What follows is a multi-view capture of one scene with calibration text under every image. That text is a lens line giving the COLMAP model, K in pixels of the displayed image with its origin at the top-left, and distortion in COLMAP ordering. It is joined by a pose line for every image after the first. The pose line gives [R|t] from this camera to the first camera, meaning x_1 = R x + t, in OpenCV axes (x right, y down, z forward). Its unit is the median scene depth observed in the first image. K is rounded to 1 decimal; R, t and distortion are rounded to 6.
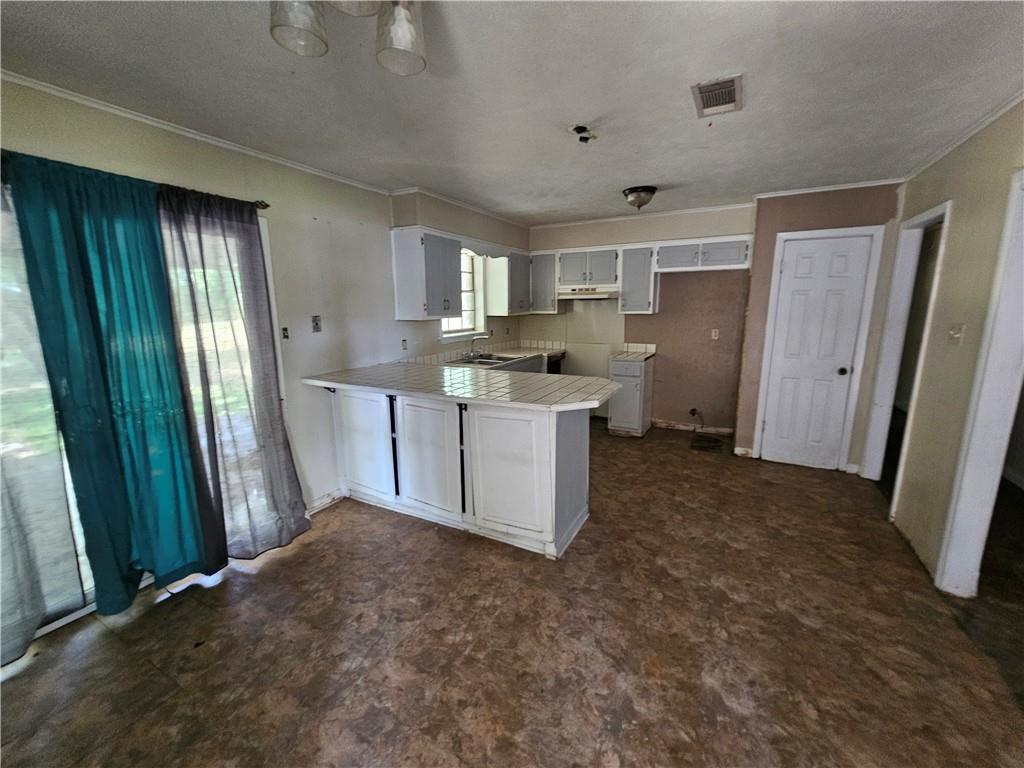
lens RADIAL K [[419.4, 0, 504.7], [0, 419.4, 381.1], [0, 0, 1]] dist [-0.001891, 0.000526]
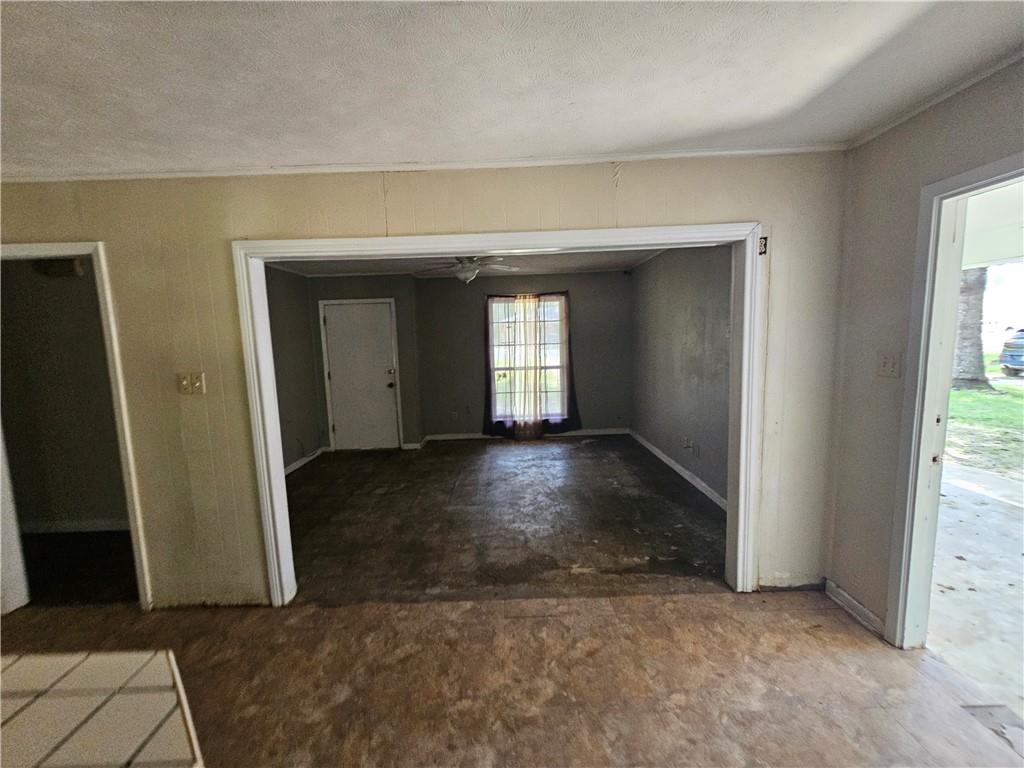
lens RADIAL K [[419.4, 0, 503.7], [0, 419.4, 394.4], [0, 0, 1]] dist [-0.001891, 0.000526]
pose [[-0.471757, -0.097234, 0.876351, -0.101559], [0.197655, 0.956945, 0.212577, -0.101963], [-0.859289, 0.273500, -0.432226, 0.529745]]
